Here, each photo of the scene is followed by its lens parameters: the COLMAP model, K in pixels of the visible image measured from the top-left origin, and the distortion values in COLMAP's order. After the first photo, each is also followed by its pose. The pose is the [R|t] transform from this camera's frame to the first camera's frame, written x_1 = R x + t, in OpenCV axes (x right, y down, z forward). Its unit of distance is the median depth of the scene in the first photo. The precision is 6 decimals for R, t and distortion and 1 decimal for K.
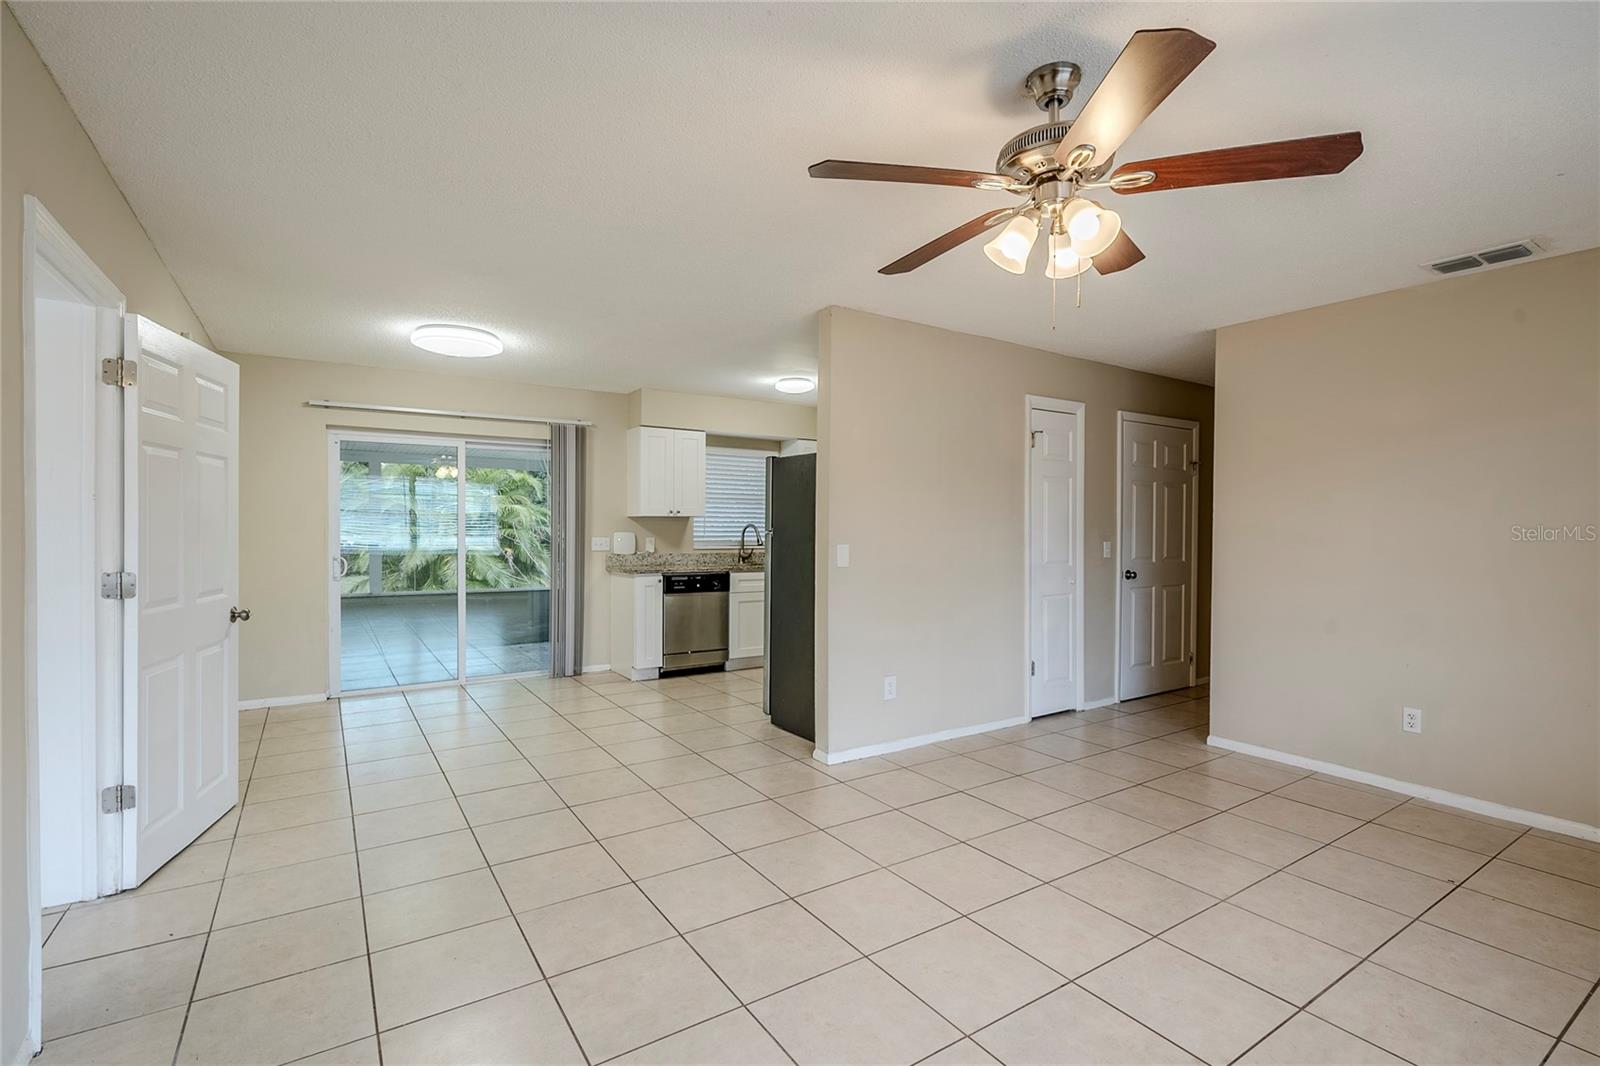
lens RADIAL K [[736.4, 0, 800.0], [0, 736.4, 533.0], [0, 0, 1]] dist [-0.000439, -0.000240]
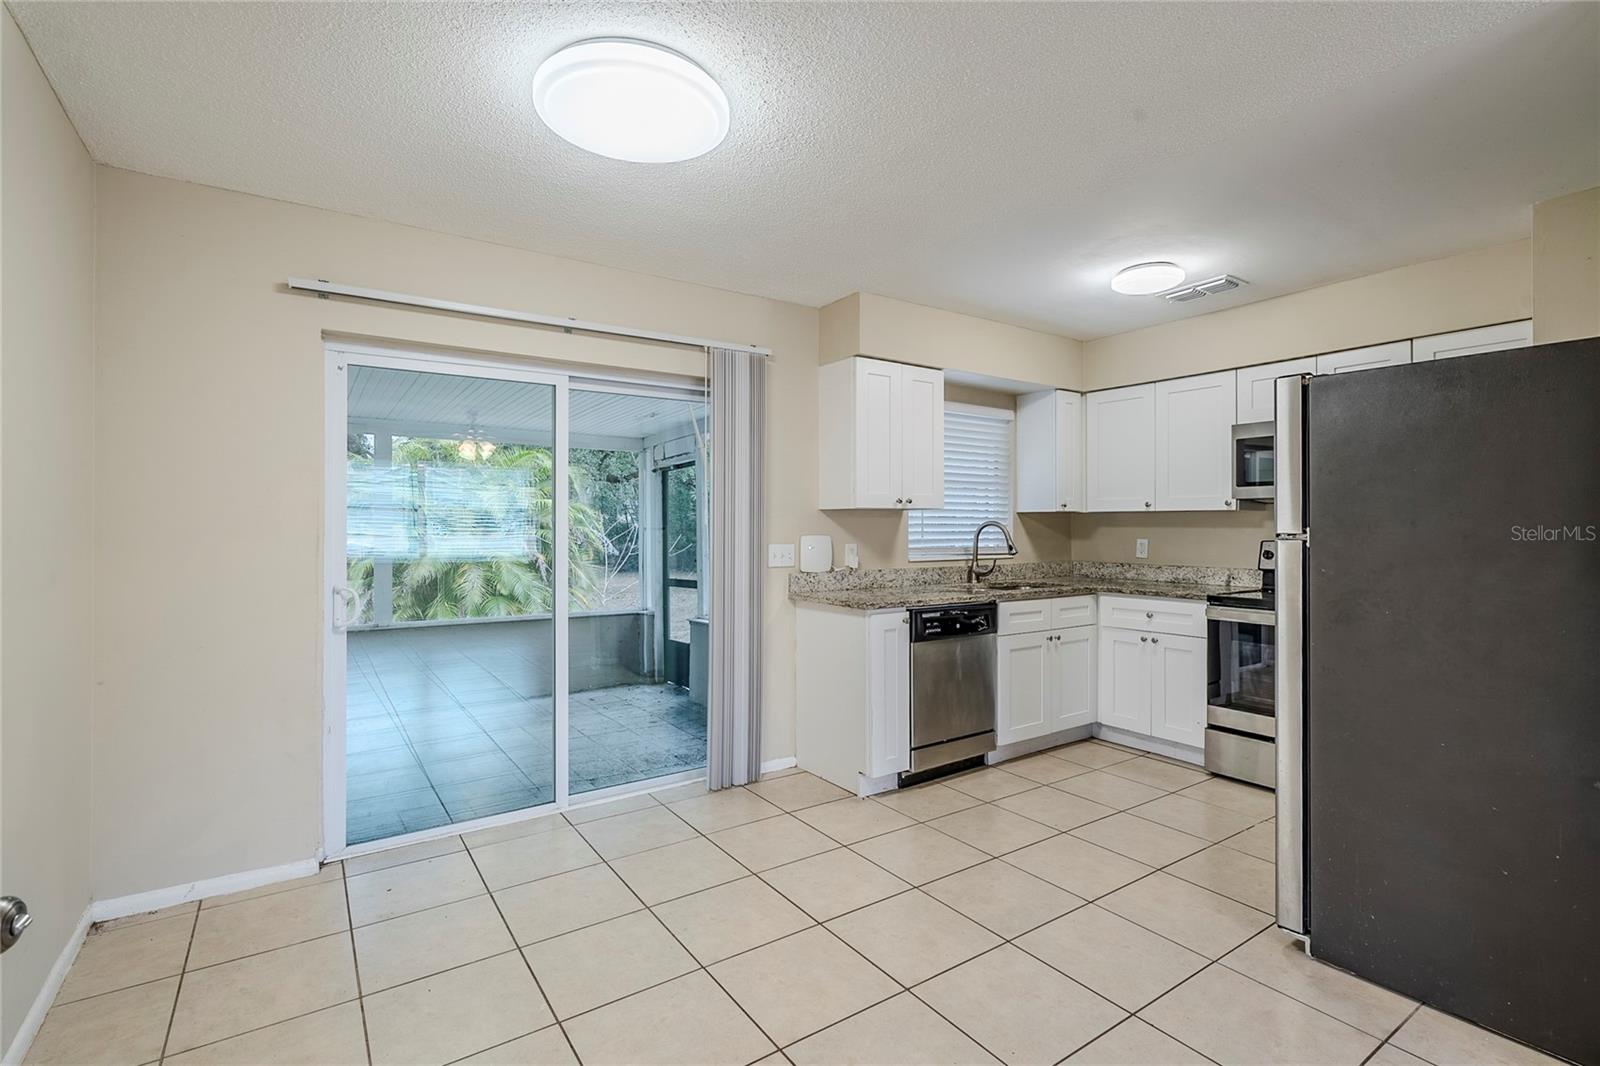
lens RADIAL K [[734.8, 0, 807.6], [0, 734.8, 521.1], [0, 0, 1]] dist [-0.026115, -0.000076]
pose [[0.999368, -0.005762, 0.035063, -0.261212], [0.006198, 0.999905, -0.012332, -0.005440], [-0.034989, 0.012542, 0.999309, 0.391642]]
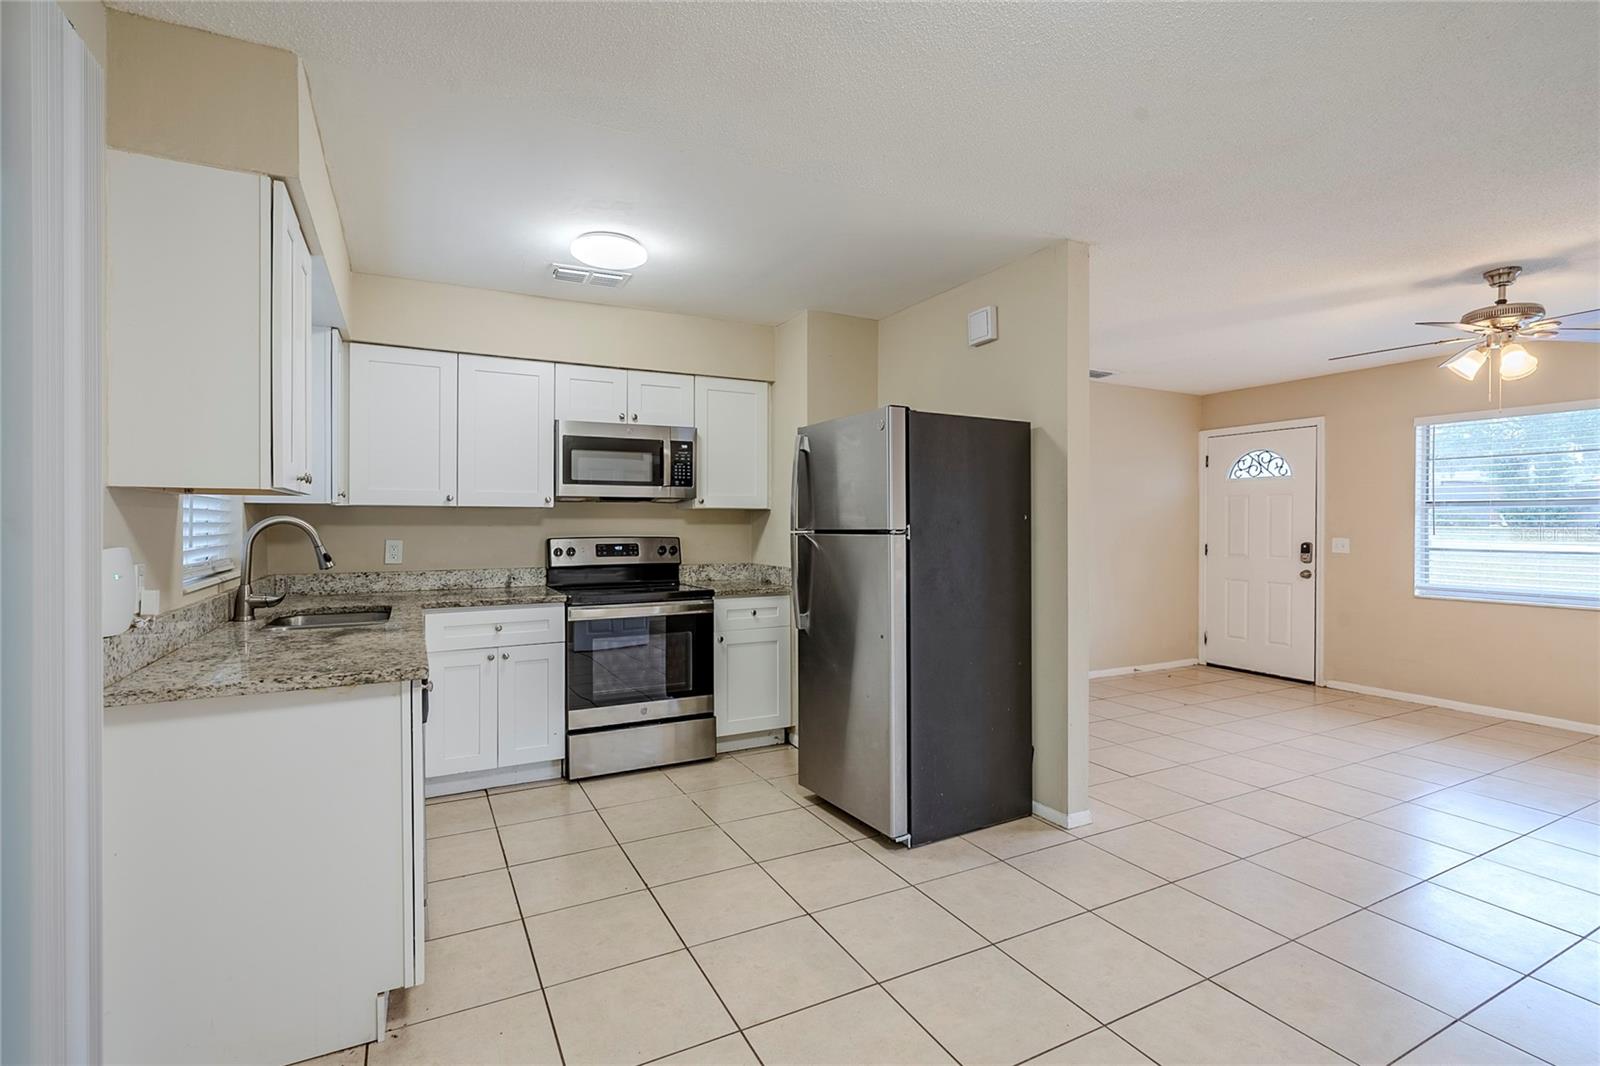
lens RADIAL K [[743.6, 0, 806.5], [0, 743.6, 525.9], [0, 0, 1]] dist [0.000740, -0.000047]
pose [[0.080941, -0.010648, 0.996662, -0.464957], [0.007691, 0.999920, 0.010059, -0.009381], [-0.996689, 0.006851, 0.081016, 0.724104]]
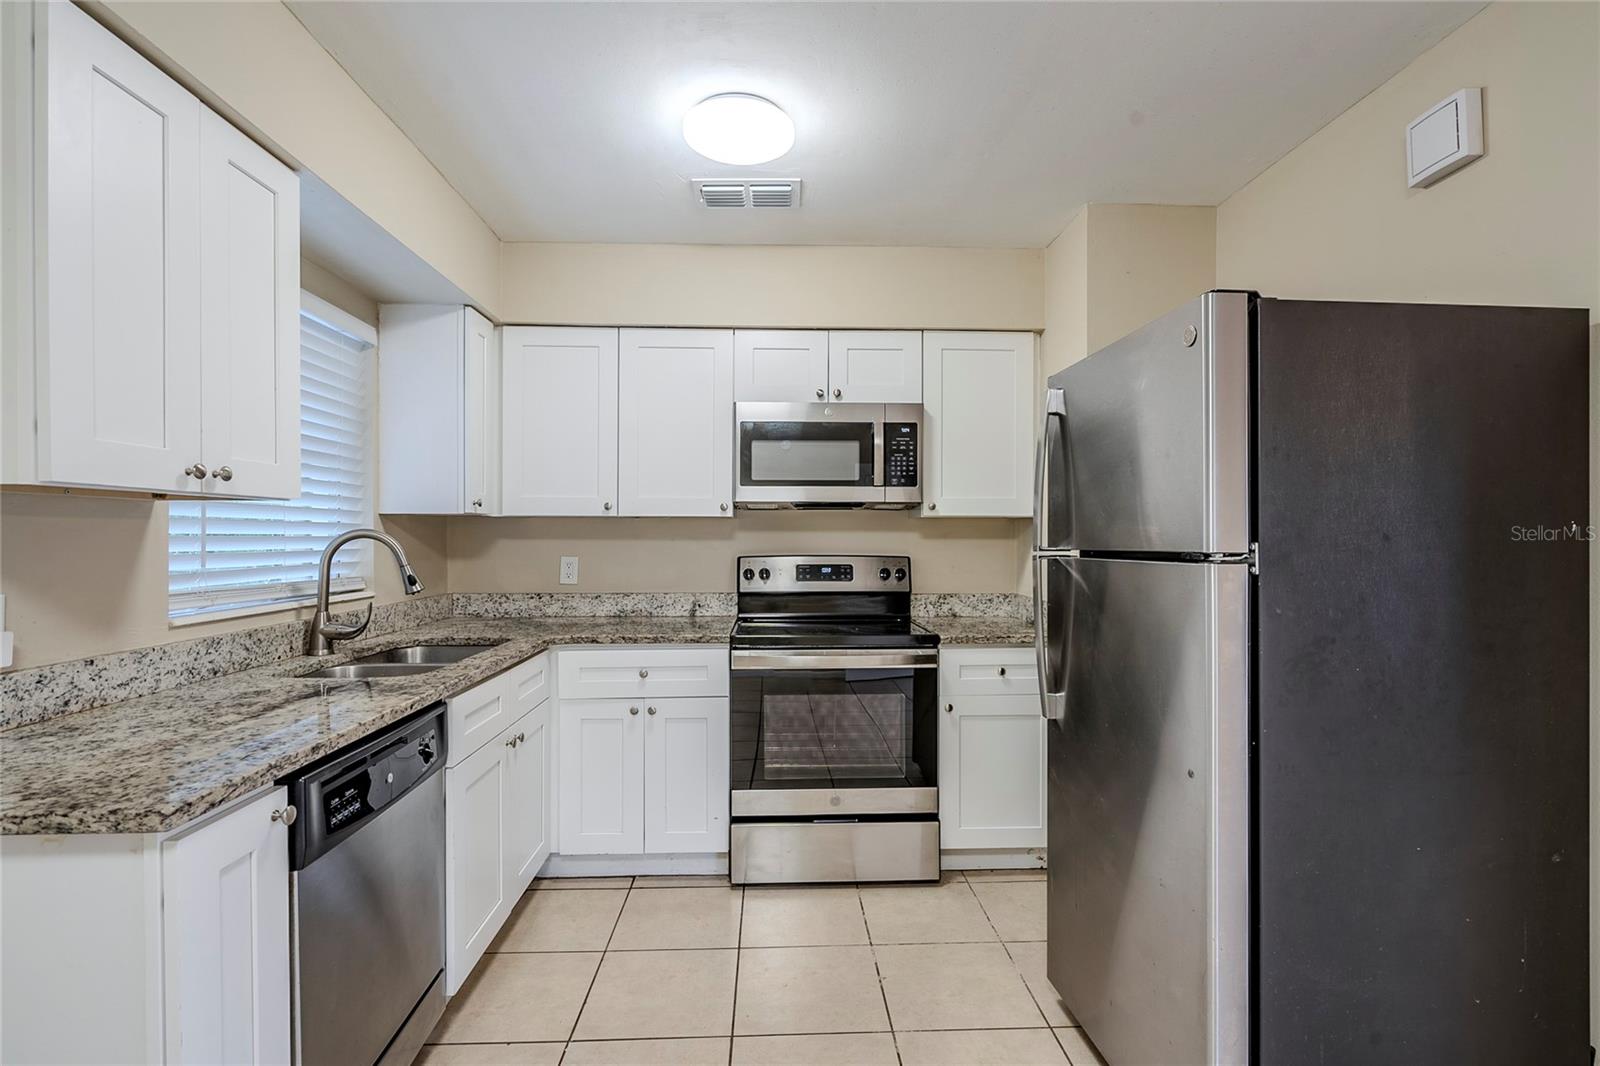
lens RADIAL K [[750.0, 0, 801.3], [0, 750.0, 539.7], [0, 0, 1]] dist [-0.001367, 0.000587]
pose [[0.502847, -0.010663, 0.864310, -0.267976], [0.008565, 0.999936, 0.007353, -0.008644], [-0.864333, 0.003705, 0.502906, 0.704318]]
